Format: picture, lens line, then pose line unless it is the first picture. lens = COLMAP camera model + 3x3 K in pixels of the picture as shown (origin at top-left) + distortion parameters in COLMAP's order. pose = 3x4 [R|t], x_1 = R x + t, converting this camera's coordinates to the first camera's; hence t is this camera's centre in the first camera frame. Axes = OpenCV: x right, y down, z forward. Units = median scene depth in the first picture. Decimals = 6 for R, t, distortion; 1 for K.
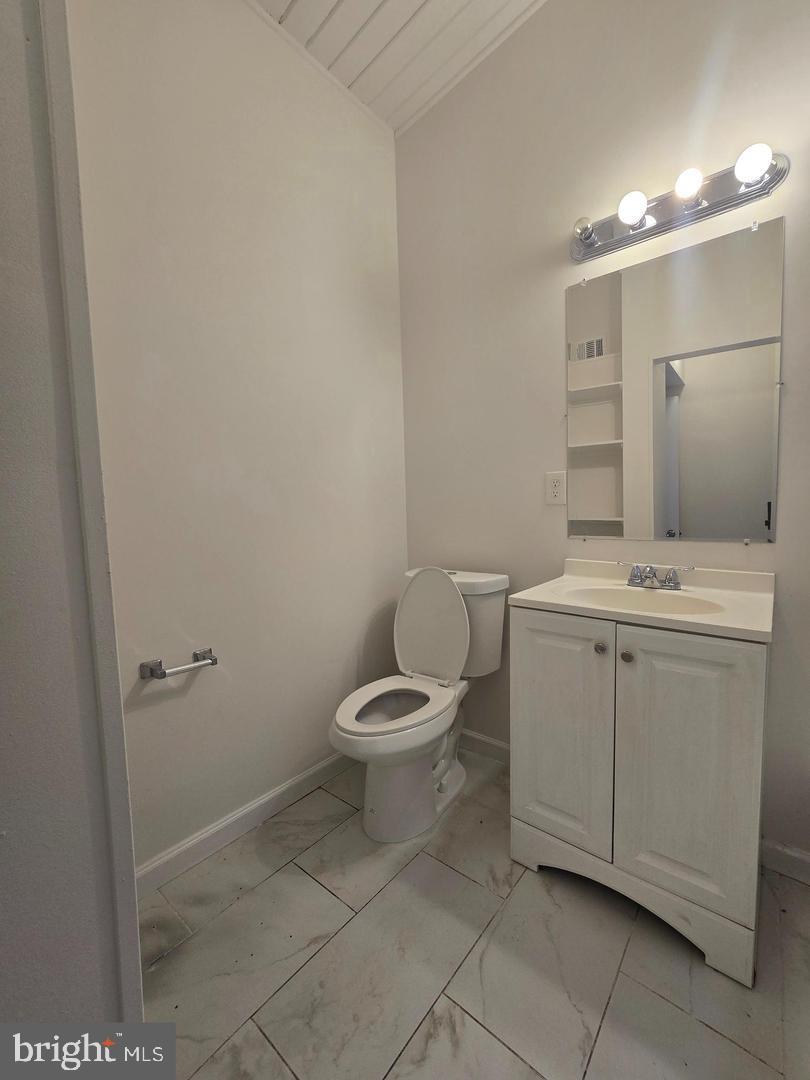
lens RADIAL K [[444.4, 0, 408.0], [0, 444.4, 542.7], [0, 0, 1]] dist [-0.004548, 0.000337]
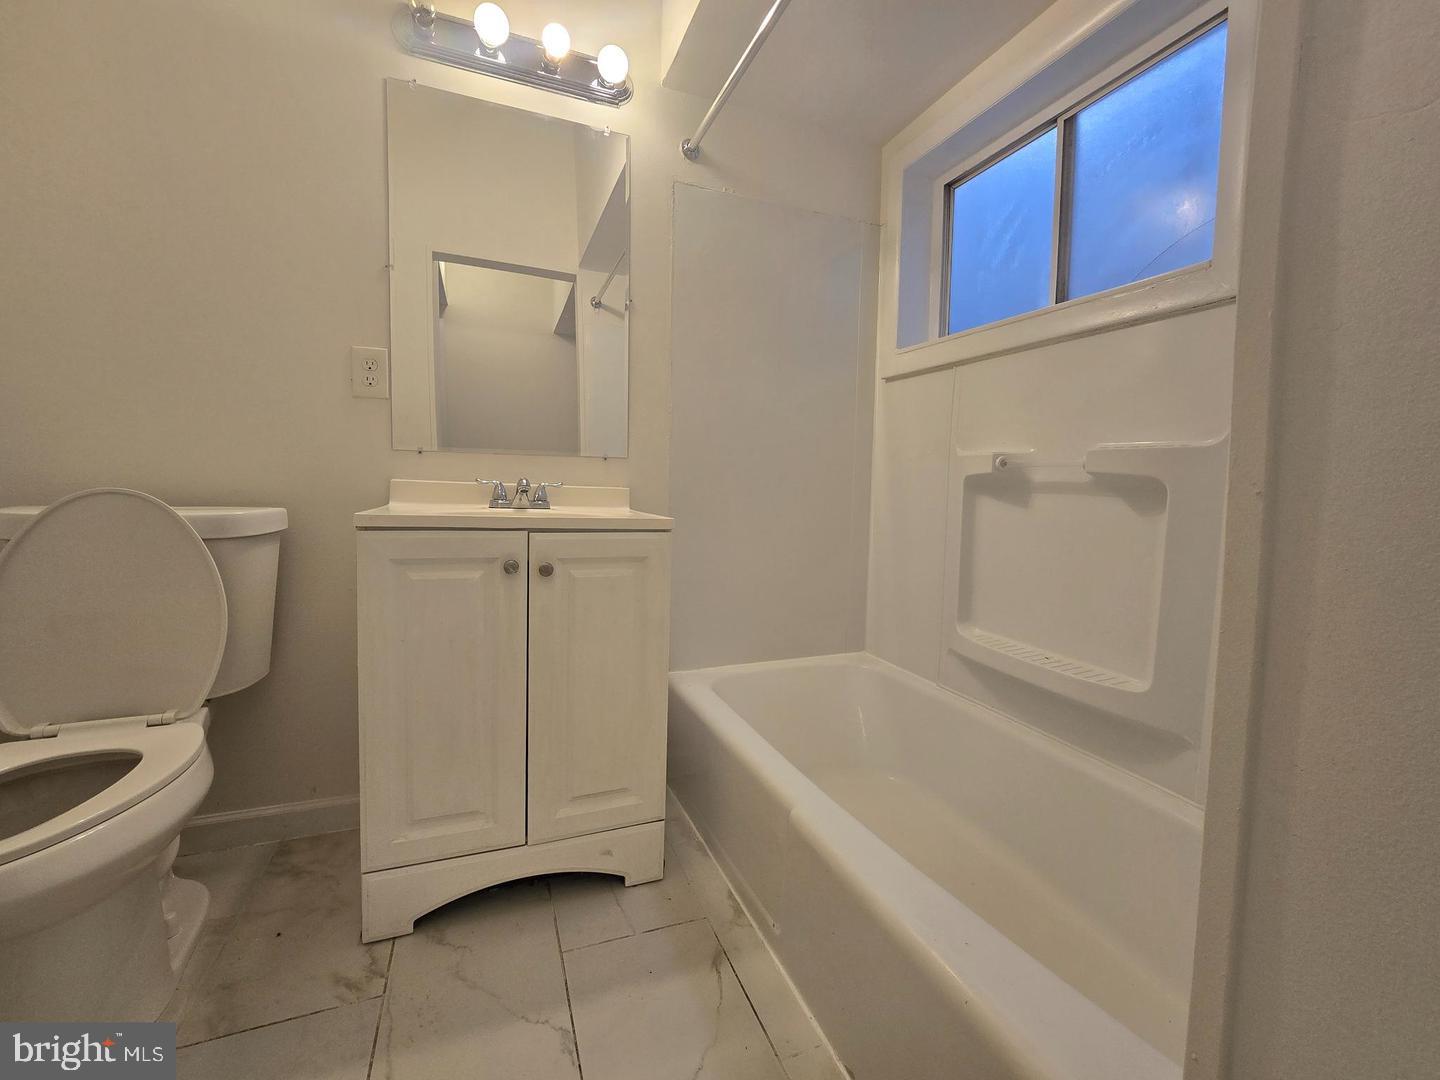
lens RADIAL K [[592.5, 0, 719.7], [0, 592.5, 530.5], [0, 0, 1]] dist [-0.004548, 0.000337]
pose [[0.475699, -0.024141, 0.879277, -0.251452], [0.033356, 0.999399, 0.009392, 0.152177], [-0.878975, 0.024862, 0.476218, 0.165321]]
